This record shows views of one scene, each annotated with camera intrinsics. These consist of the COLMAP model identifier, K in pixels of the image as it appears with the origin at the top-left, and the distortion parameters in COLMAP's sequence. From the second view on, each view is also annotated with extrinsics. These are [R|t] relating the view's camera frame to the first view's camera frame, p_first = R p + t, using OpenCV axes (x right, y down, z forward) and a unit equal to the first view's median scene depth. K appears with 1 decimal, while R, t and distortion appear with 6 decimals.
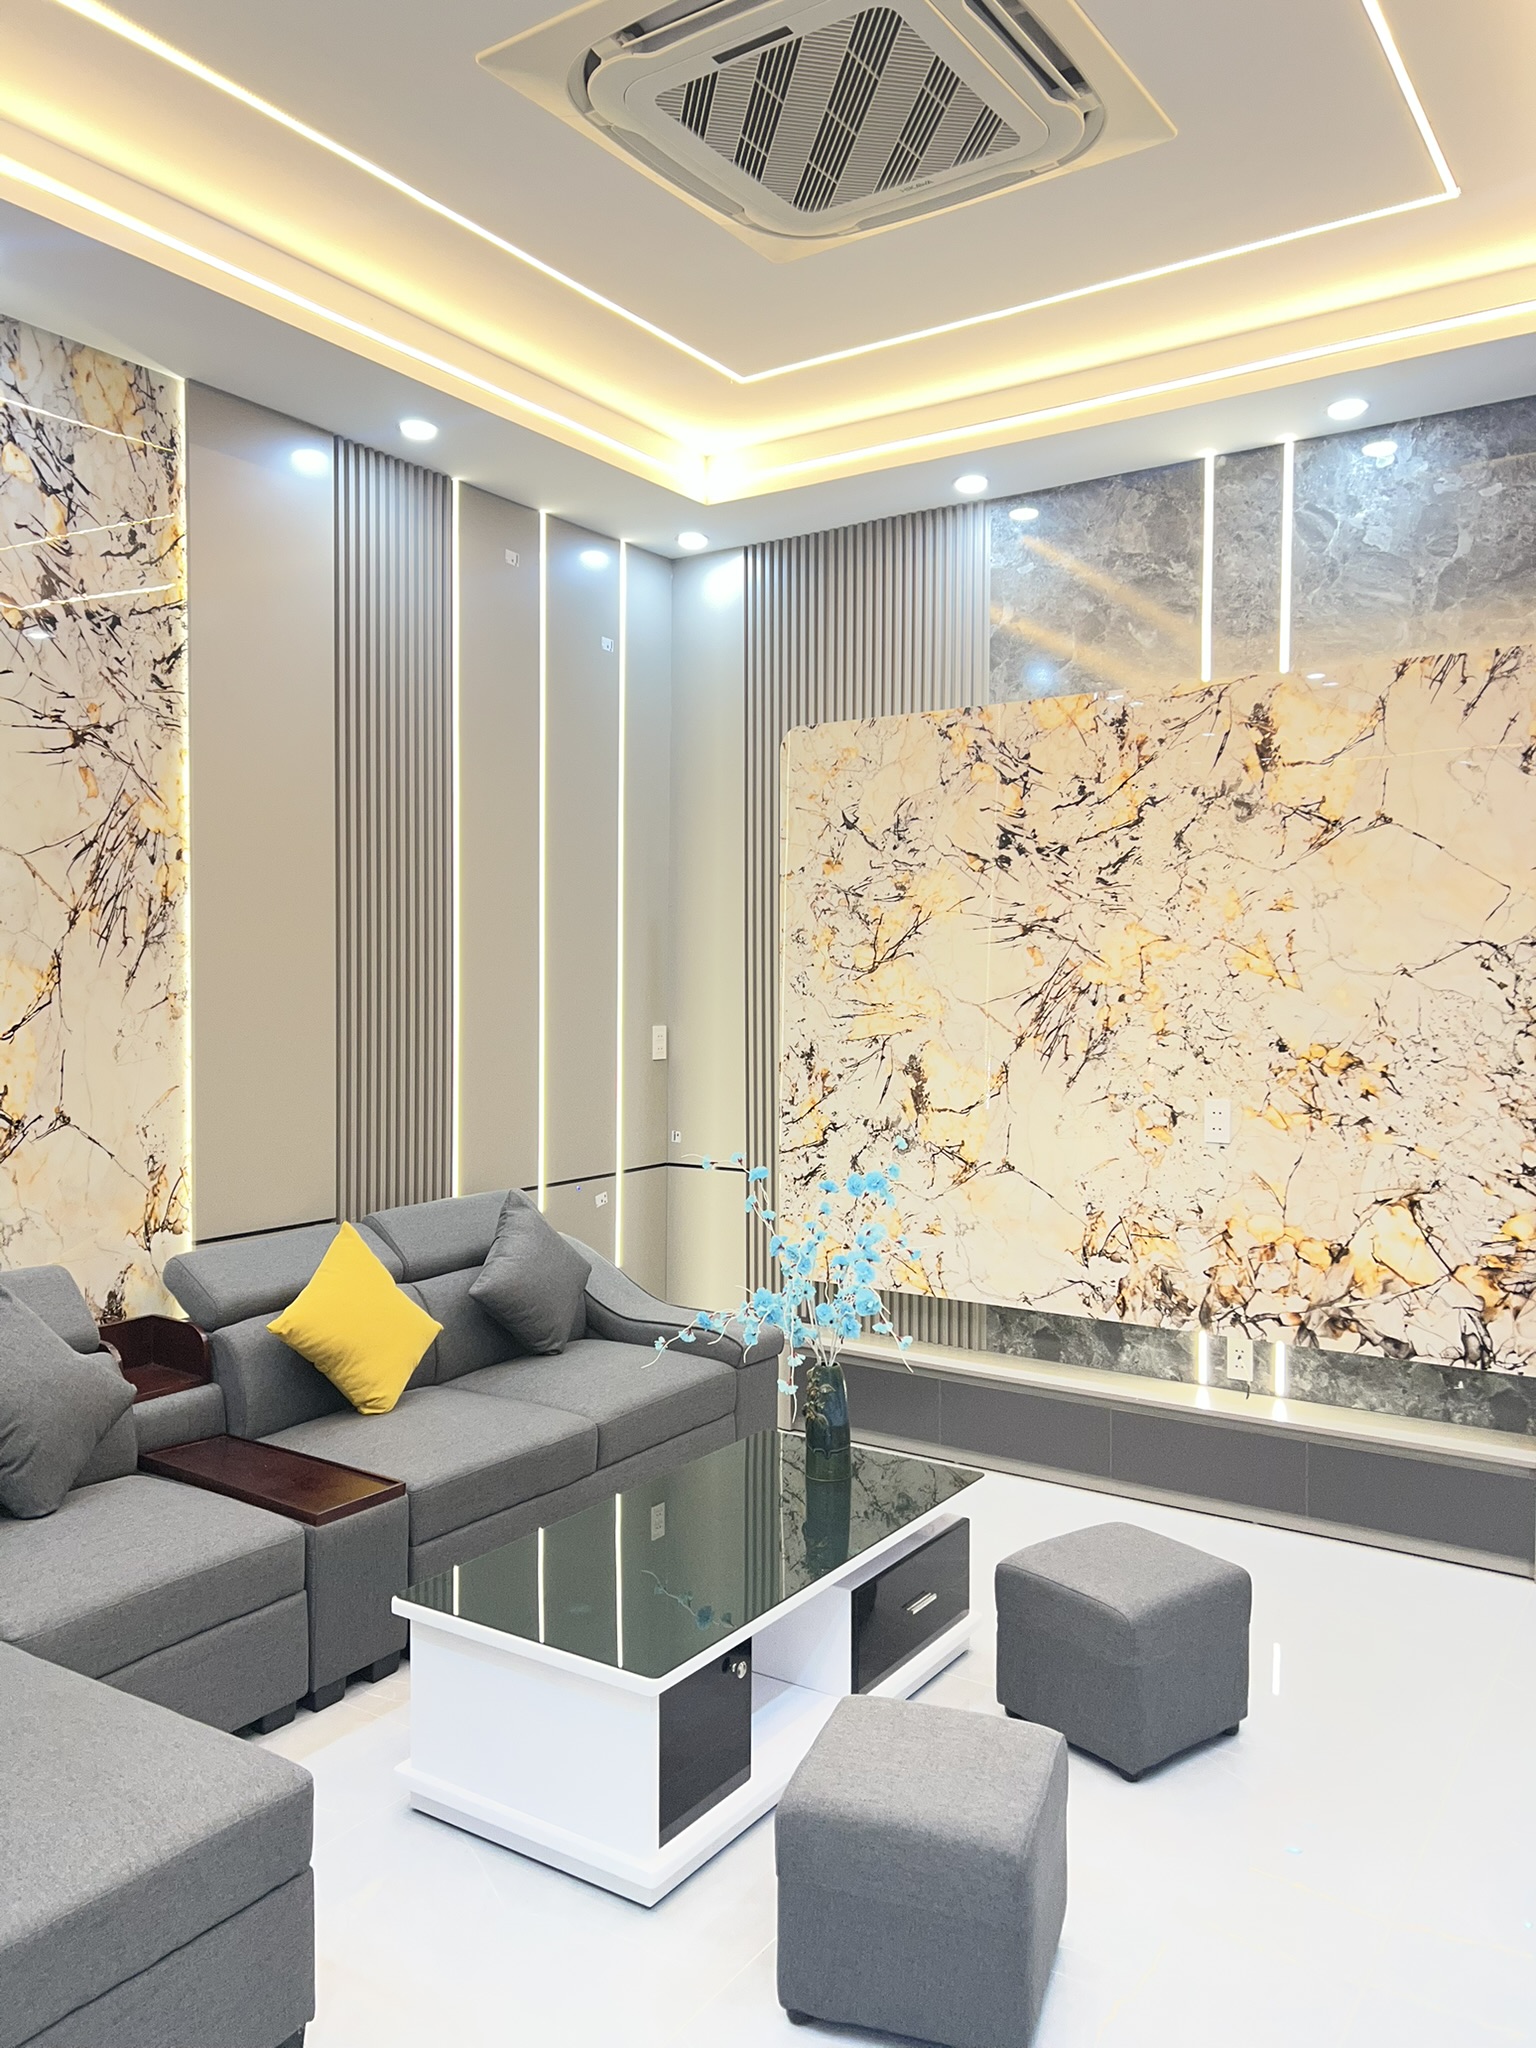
lens RADIAL K [[1525.6, 0, 768.0], [0, 1525.6, 1024.0], [0, 0, 1]] dist [0.111599, -0.272073]
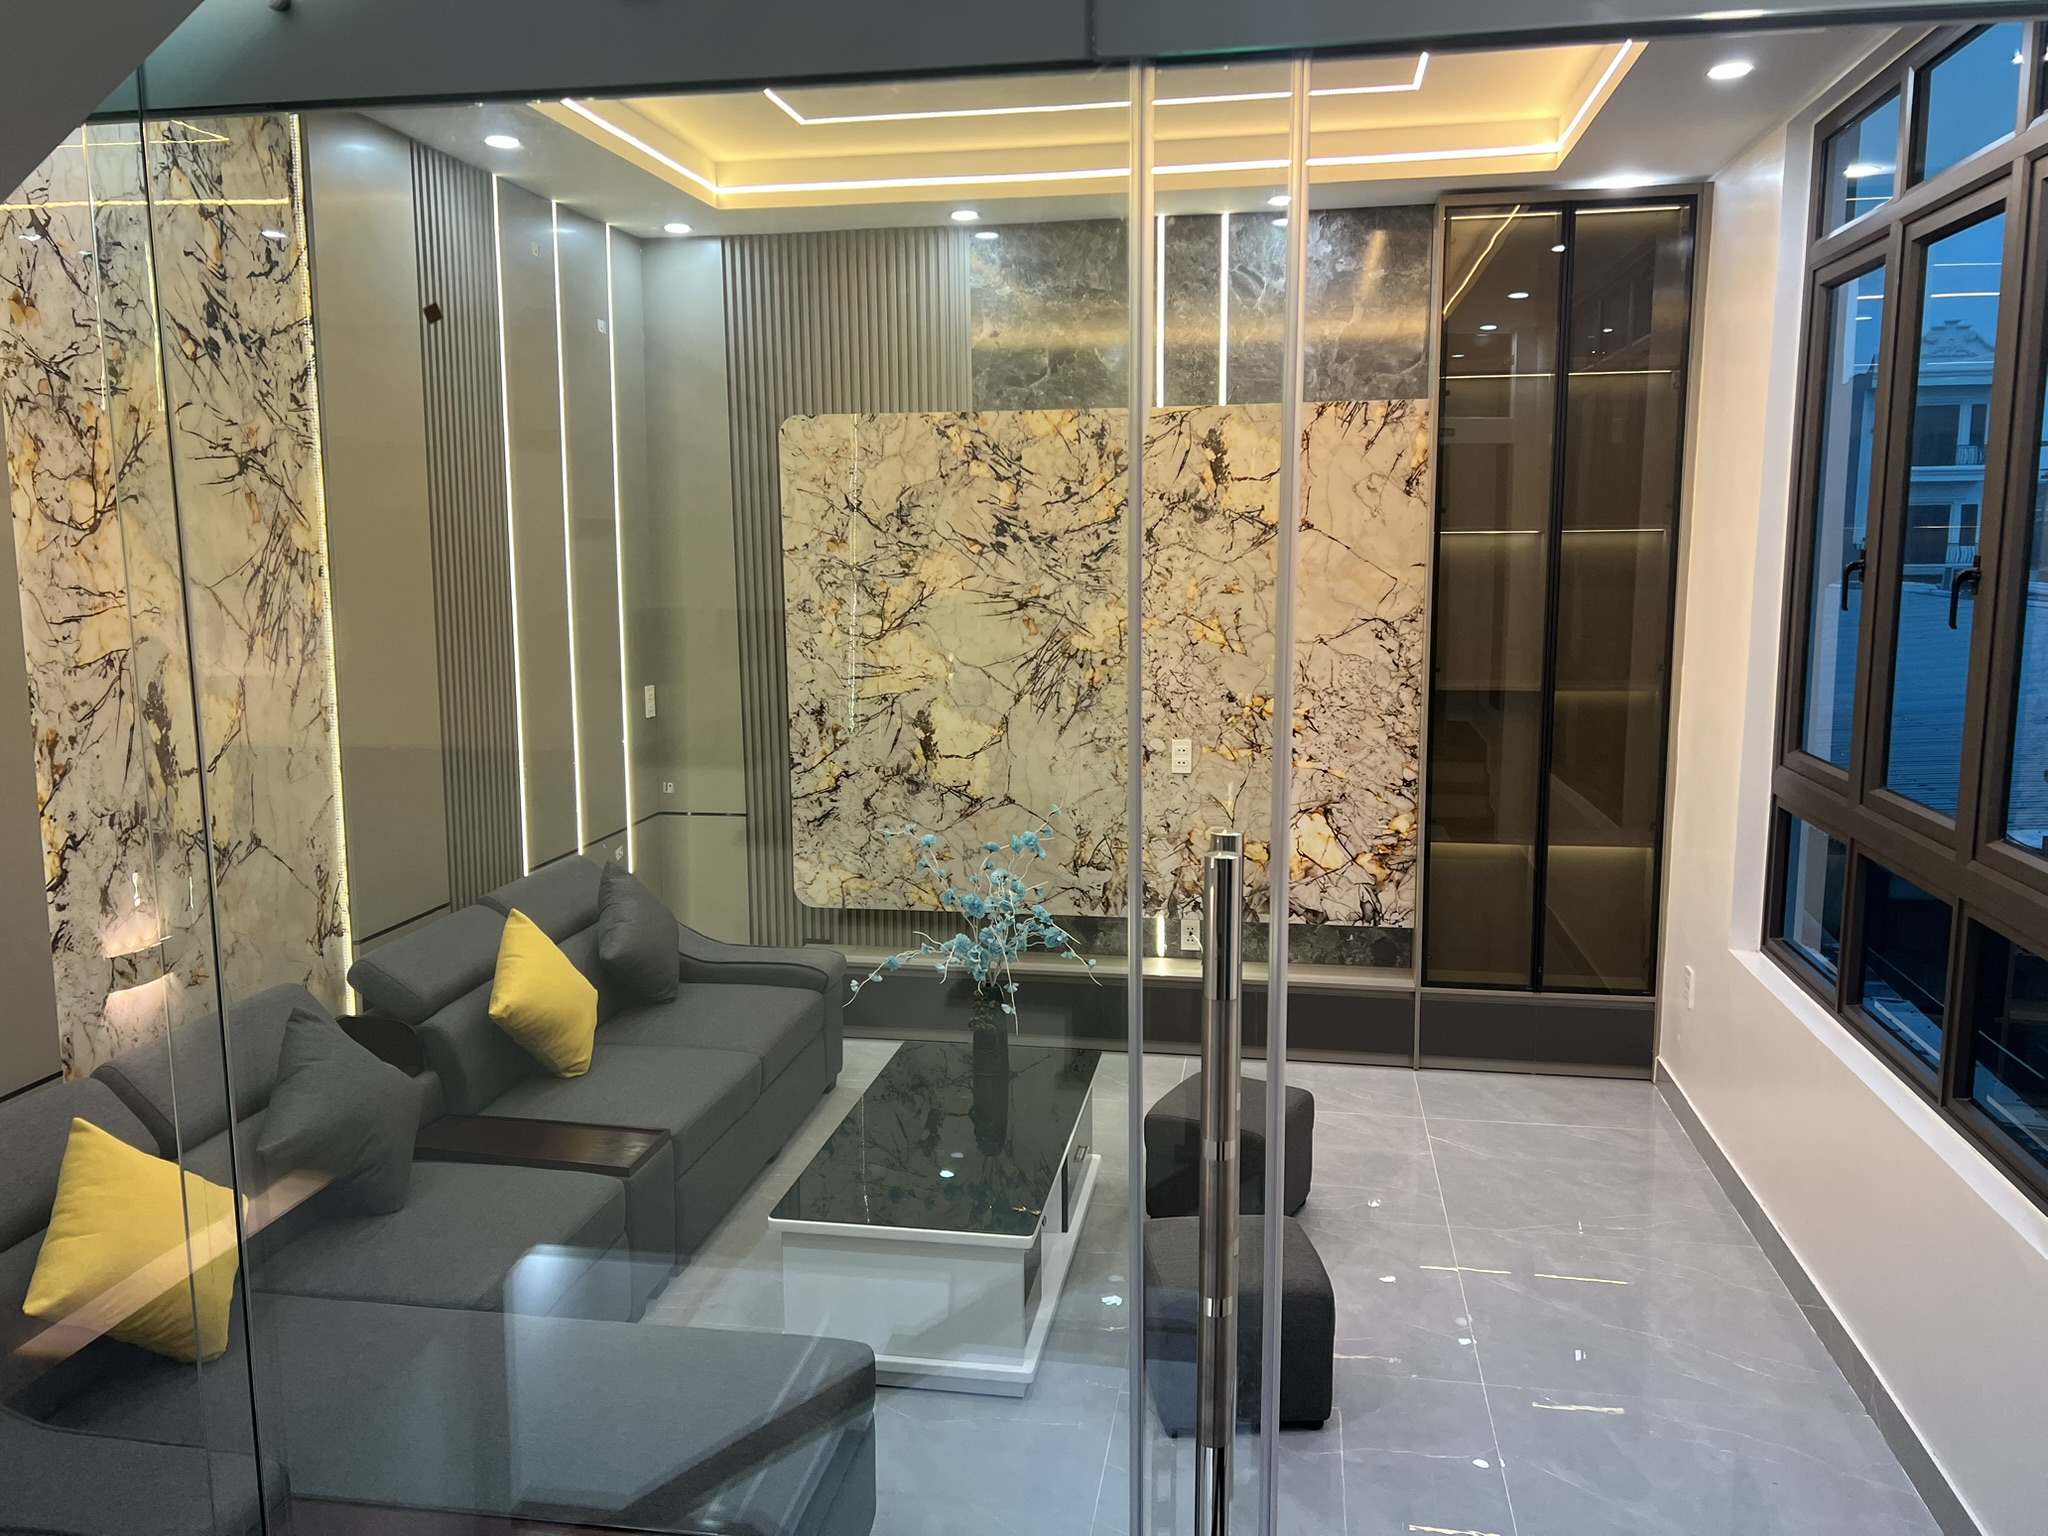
lens RADIAL K [[1525.6, 0, 1026.2], [0, 1525.6, 754.3], [0, 0, 1]] dist [0.111599, -0.272073]
pose [[0.915910, -0.065312, 0.396035, -0.333696], [0.022556, 0.993488, 0.111678, -0.084495], [-0.400750, -0.093354, 0.911419, -0.114327]]
